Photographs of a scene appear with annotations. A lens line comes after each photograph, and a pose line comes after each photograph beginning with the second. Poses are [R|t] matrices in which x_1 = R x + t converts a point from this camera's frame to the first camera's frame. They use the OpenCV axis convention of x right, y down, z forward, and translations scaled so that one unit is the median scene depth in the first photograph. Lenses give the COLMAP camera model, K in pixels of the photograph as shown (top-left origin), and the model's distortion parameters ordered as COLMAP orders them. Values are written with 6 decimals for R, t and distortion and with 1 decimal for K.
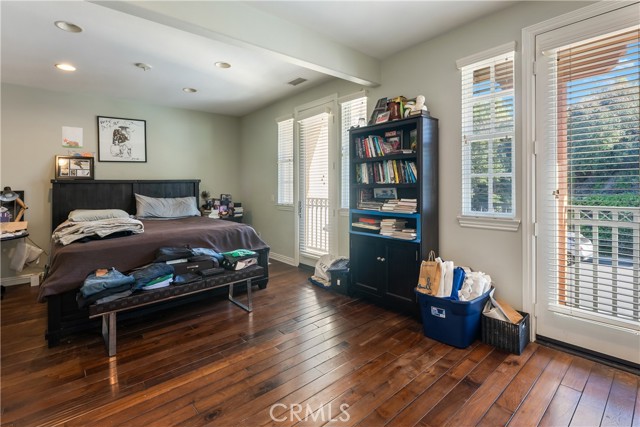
lens RADIAL K [[295.7, 0, 322.5], [0, 295.7, 183.9], [0, 0, 1]] dist [-0.000380, -0.000066]
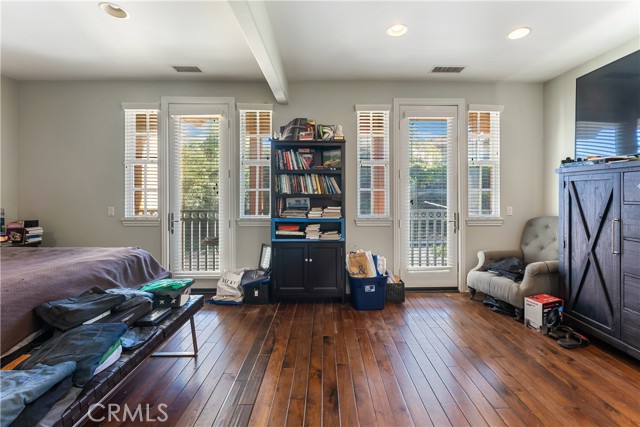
lens RADIAL K [[280.6, 0, 318.7], [0, 280.6, 194.8], [0, 0, 1]] dist [-0.012120, 0.000045]
pose [[0.638041, 0.017709, 0.769799, -0.506937], [-0.014384, 0.999835, -0.011078, 0.011885], [-0.769868, -0.004005, 0.638191, 0.236221]]
